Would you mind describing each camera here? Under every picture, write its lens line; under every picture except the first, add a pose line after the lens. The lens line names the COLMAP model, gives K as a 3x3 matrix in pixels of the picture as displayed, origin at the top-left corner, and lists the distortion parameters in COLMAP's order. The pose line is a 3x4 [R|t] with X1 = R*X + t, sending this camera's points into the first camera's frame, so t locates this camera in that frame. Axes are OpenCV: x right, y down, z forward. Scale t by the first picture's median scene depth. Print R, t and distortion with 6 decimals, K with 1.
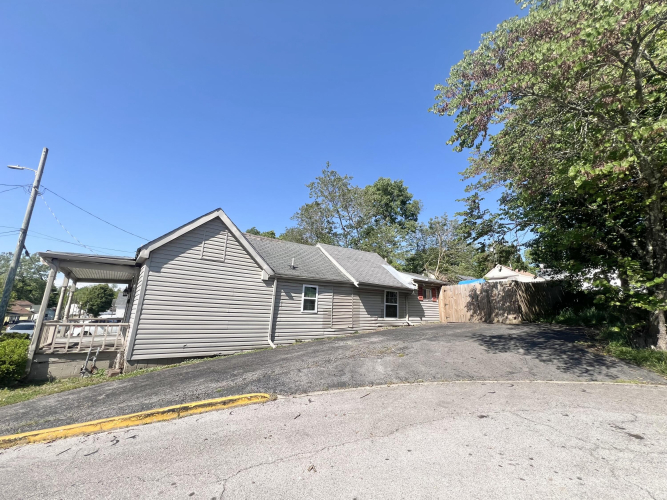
lens RADIAL K [[267.1, 0, 333.5], [0, 267.1, 250.0], [0, 0, 1]] dist [-0.019492, 0.000610]
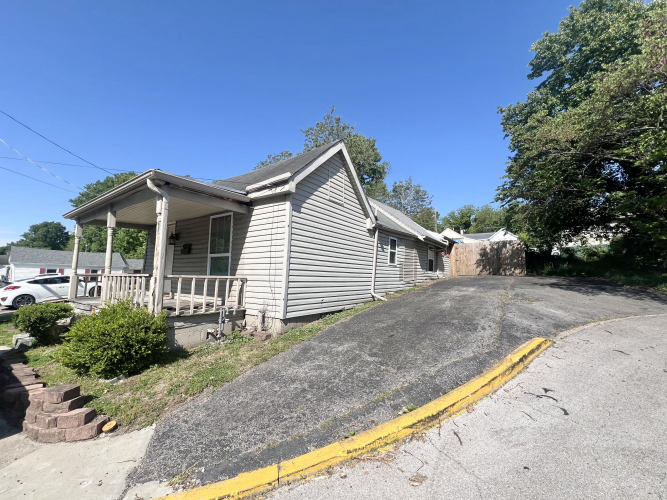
lens RADIAL K [[269.1, 0, 333.5], [0, 269.1, 250.0], [0, 0, 1]] dist [-0.002770, 0.000264]
pose [[0.963385, 0.020784, 0.267315, -0.674473], [-0.059993, 0.988423, 0.139357, 0.067035], [-0.261324, -0.150291, 0.953479, 0.158480]]
